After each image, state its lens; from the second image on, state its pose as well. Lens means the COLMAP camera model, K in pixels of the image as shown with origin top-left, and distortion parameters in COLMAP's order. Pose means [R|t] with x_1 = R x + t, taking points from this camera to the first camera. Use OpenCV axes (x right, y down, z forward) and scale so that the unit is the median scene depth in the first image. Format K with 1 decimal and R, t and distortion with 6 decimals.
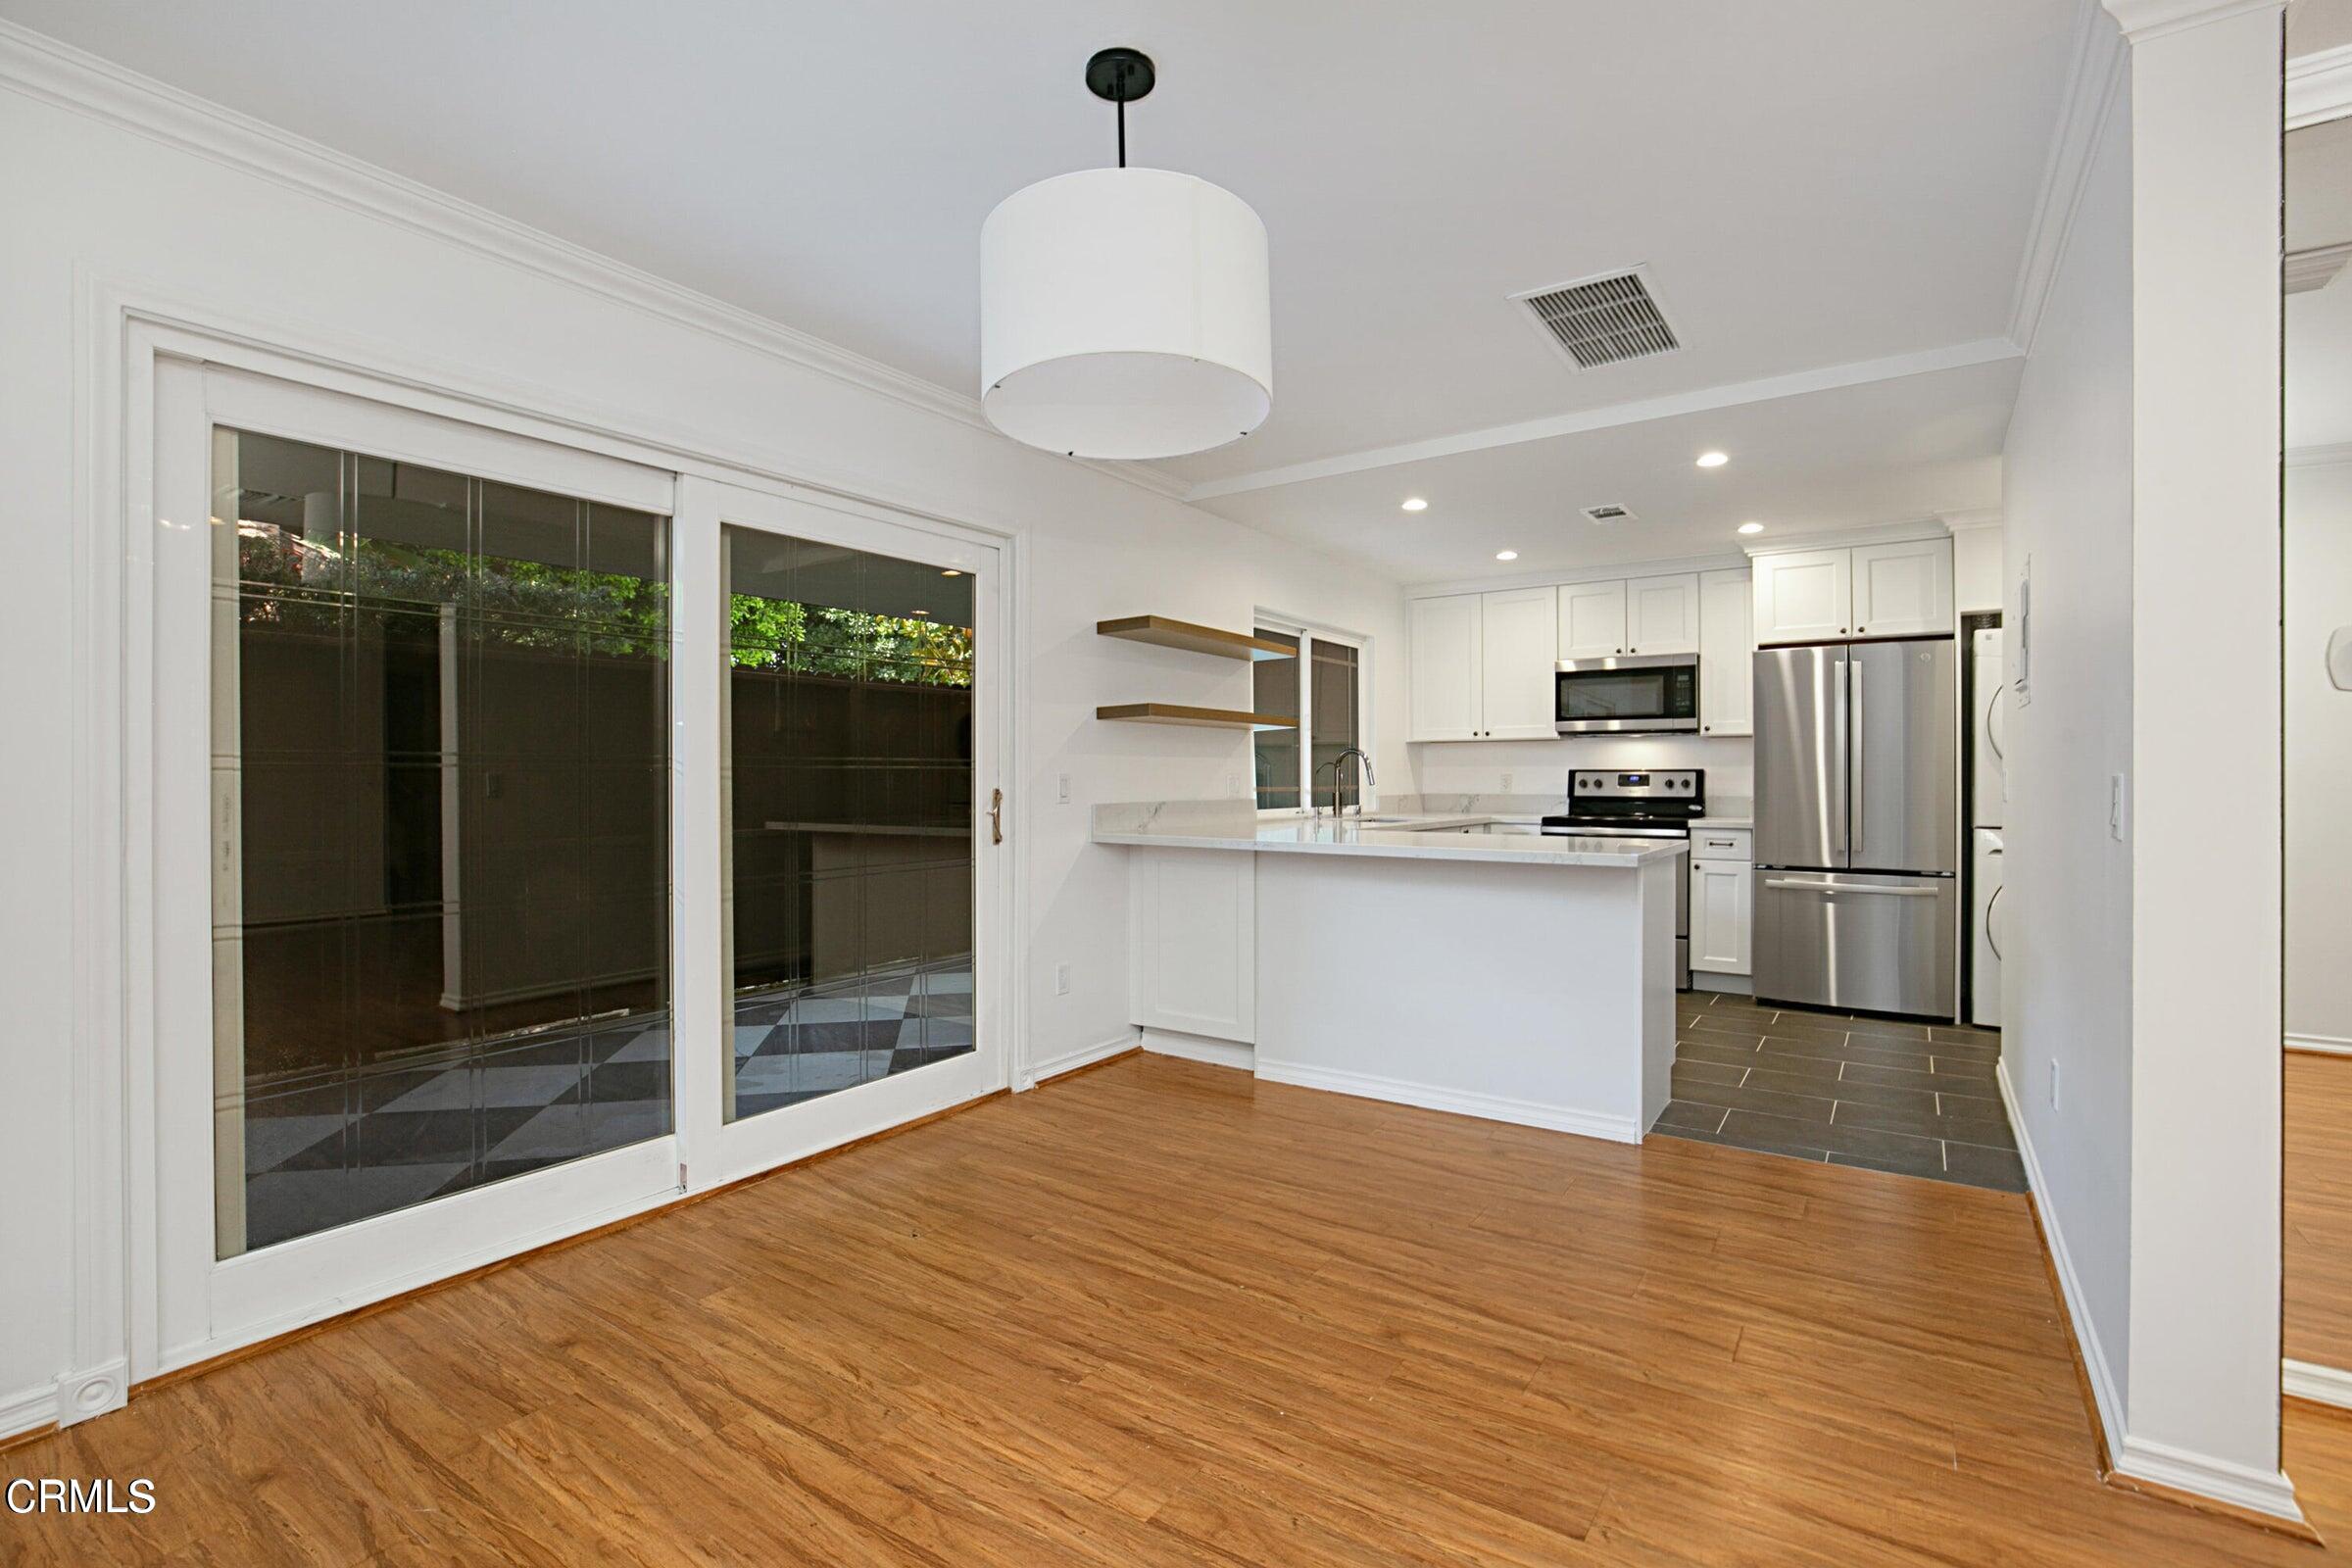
lens RADIAL K [[1024.0, 0, 1155.1], [0, 1024.0, 791.0], [0, 0, 1]] dist [-0.022645, -0.000007]
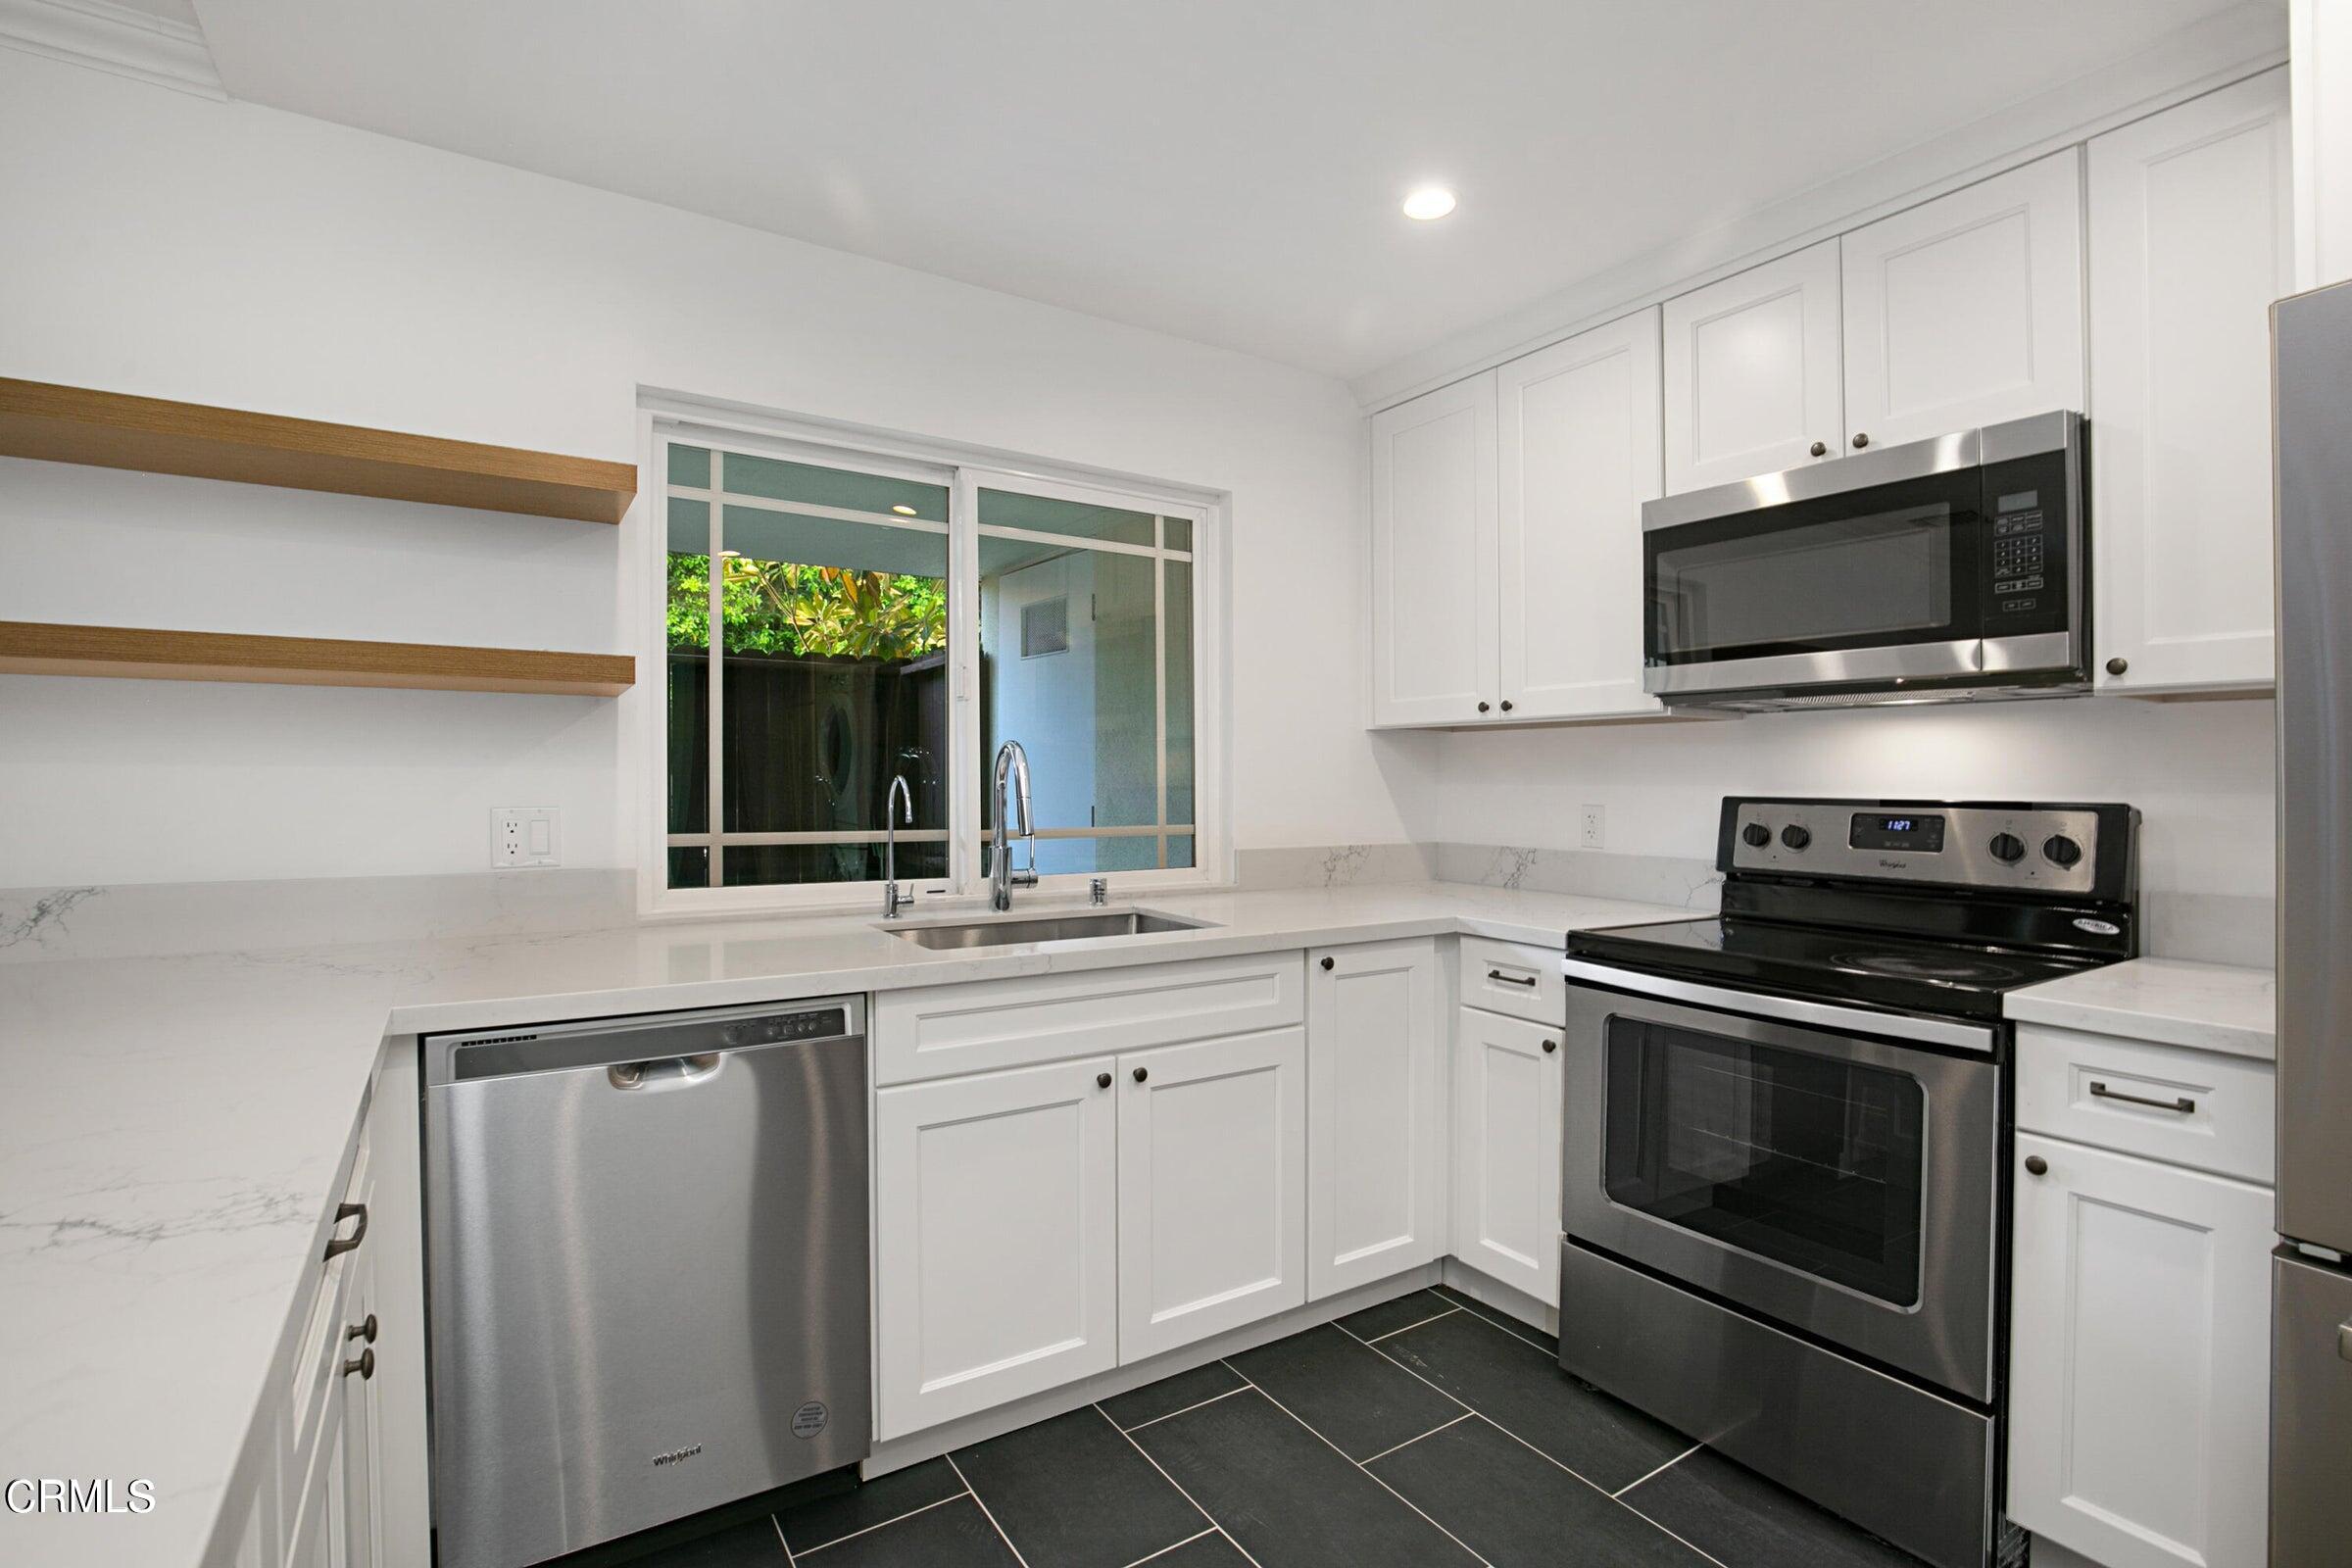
lens RADIAL K [[1077.0, 0, 1165.1], [0, 1077.0, 783.0], [0, 0, 1]] dist [-0.029306, 0.000911]
pose [[0.929856, 0.007117, -0.367855, 0.382325], [-0.010848, 0.999909, -0.008075, -0.021907], [0.367764, 0.011499, 0.929848, 0.593449]]
